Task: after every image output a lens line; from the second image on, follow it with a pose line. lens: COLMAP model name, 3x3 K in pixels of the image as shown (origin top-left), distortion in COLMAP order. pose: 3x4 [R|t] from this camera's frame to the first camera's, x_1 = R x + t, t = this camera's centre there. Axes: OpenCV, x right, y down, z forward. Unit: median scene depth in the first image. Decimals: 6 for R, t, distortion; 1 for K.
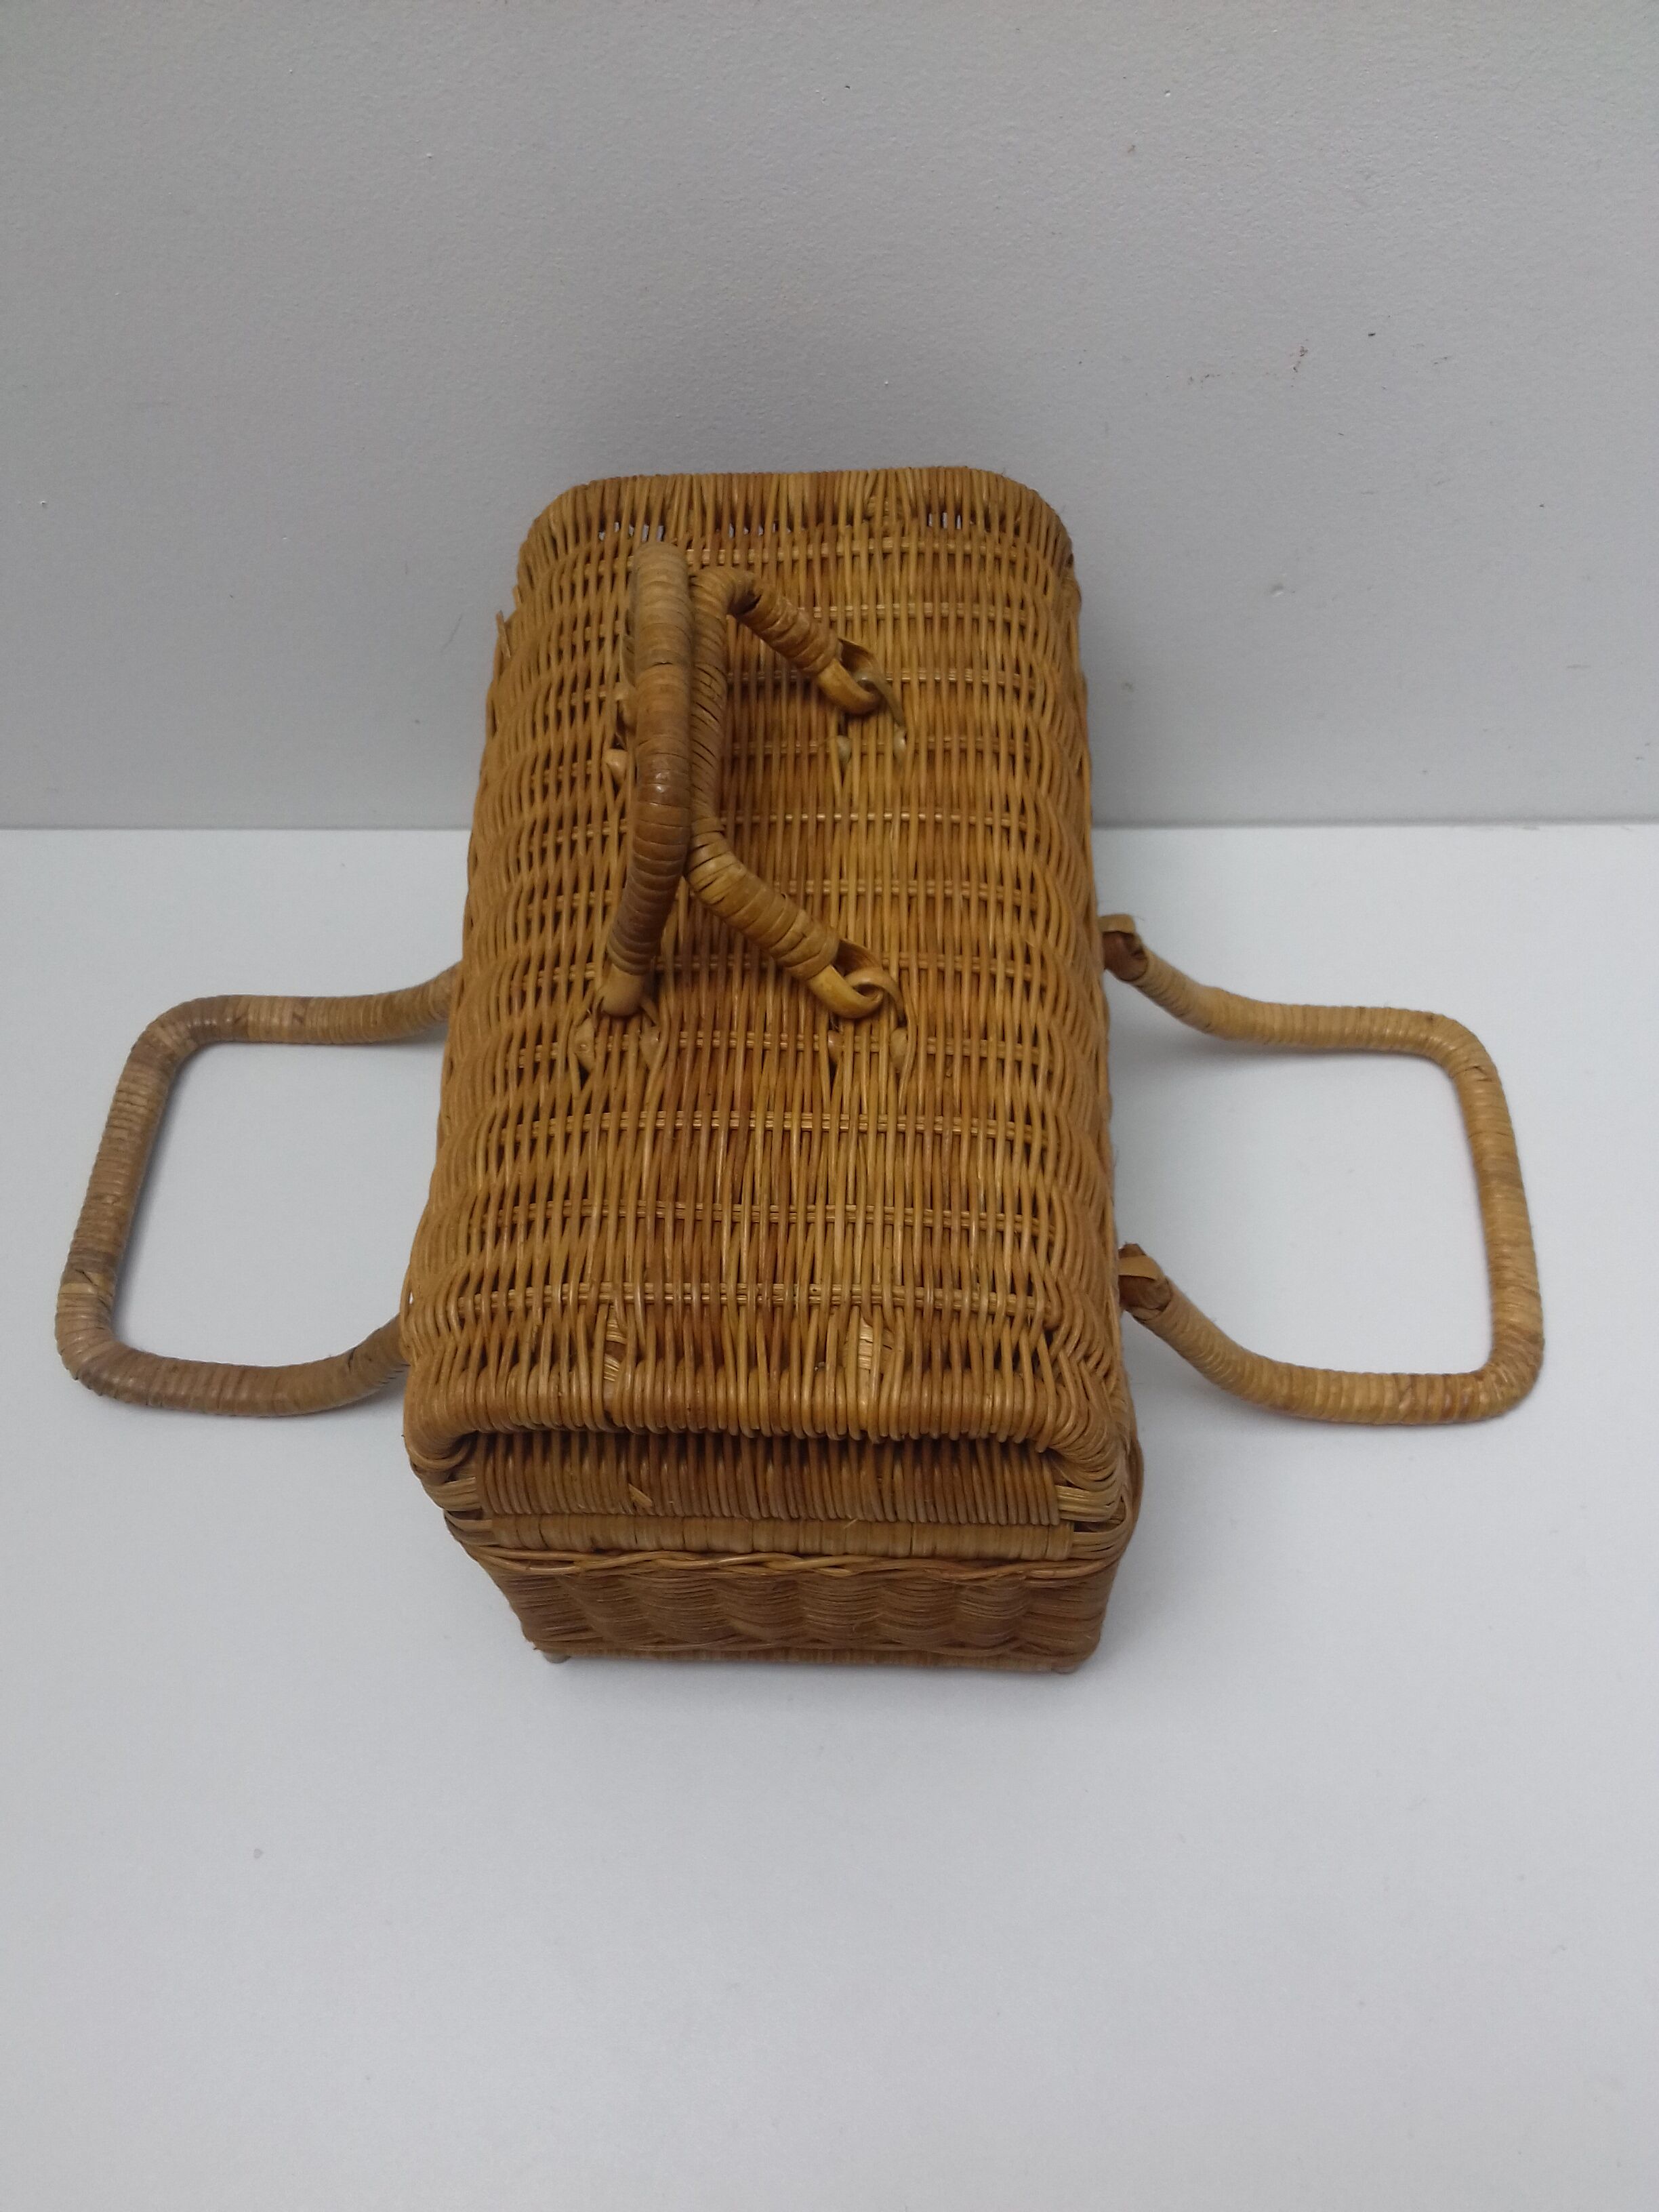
lens RADIAL K [[1717.4, 0, 865.7], [0, 1717.4, 1090.2], [0, 0, 1]] dist [-0.031362, -0.031932]
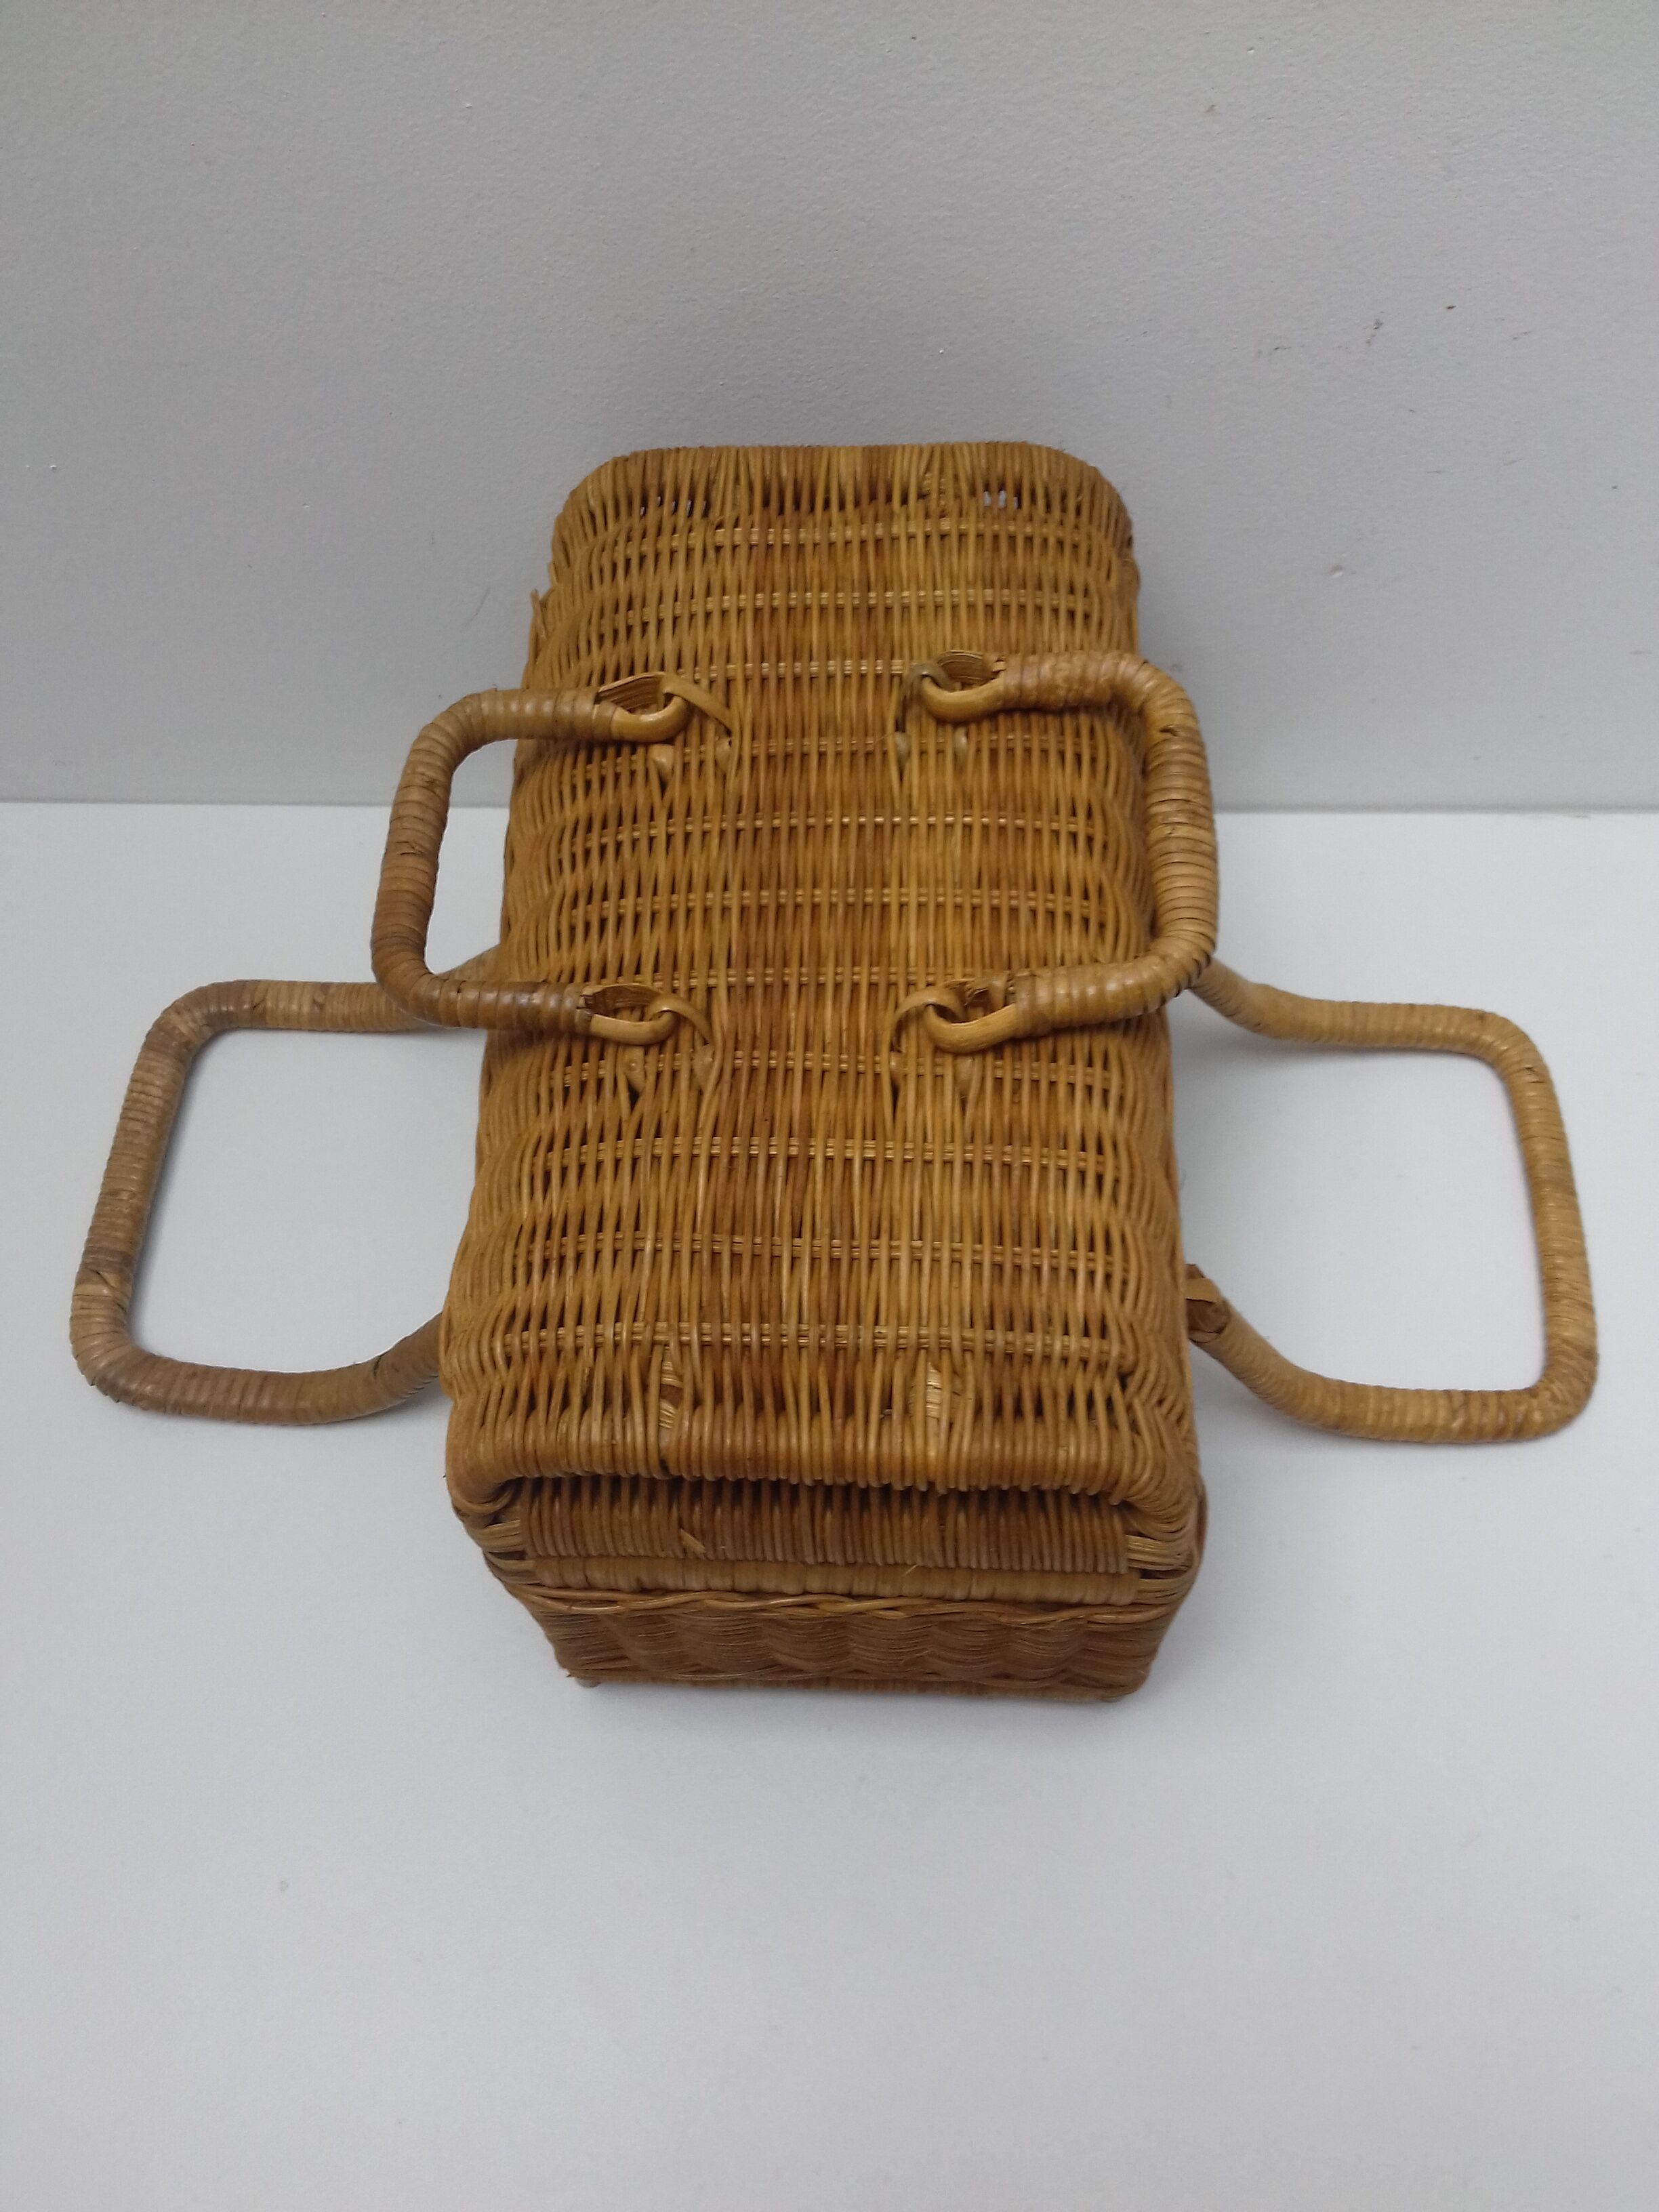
lens RADIAL K [[1717.4, 0, 850.5], [0, 1717.4, 1088.9], [0, 0, 1]] dist [-0.031362, -0.031932]
pose [[0.999904, 0.013654, -0.002504, -0.036772], [-0.013571, 0.999439, 0.030605, -0.038186], [0.002921, -0.030568, 0.999528, 0.043456]]
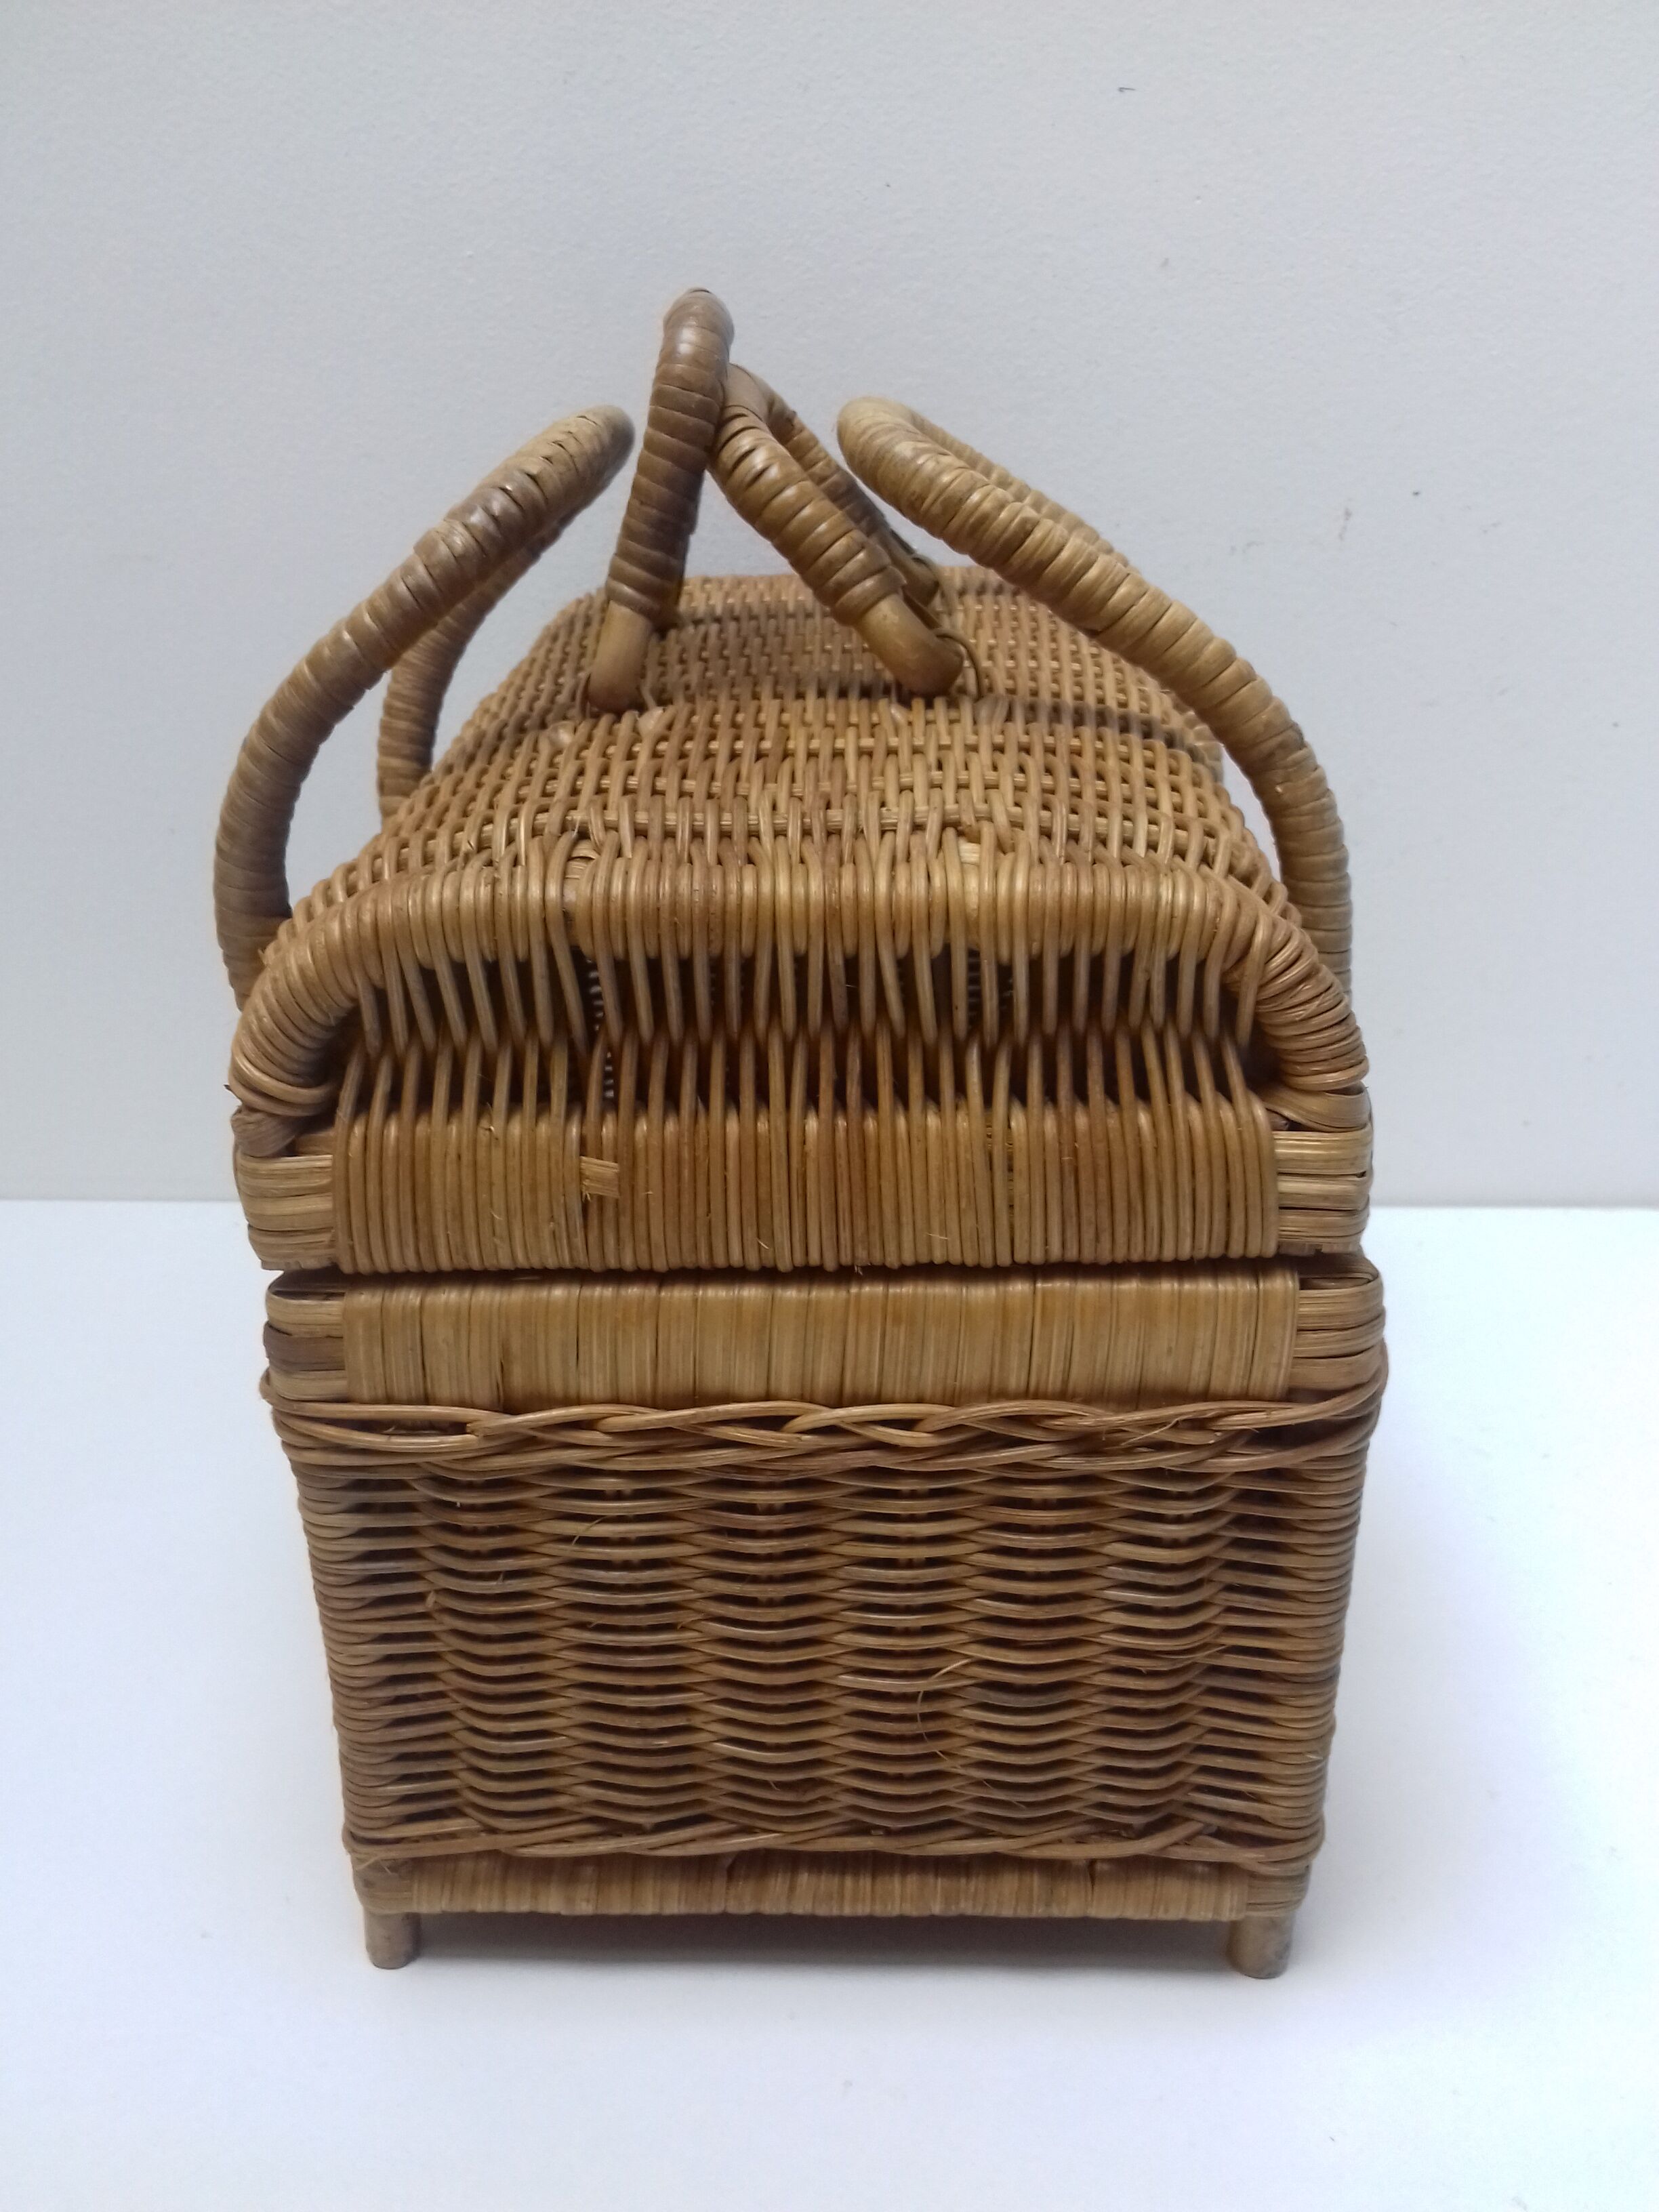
lens RADIAL K [[1827.1, 0, 846.4], [0, 1827.1, 1104.0], [0, 0, 1]] dist [-0.038559, -0.033875]
pose [[0.999804, 0.014697, 0.013267, -0.043596], [-0.005842, 0.859202, -0.511602, 0.463032], [-0.018918, 0.511425, 0.859120, 0.357075]]
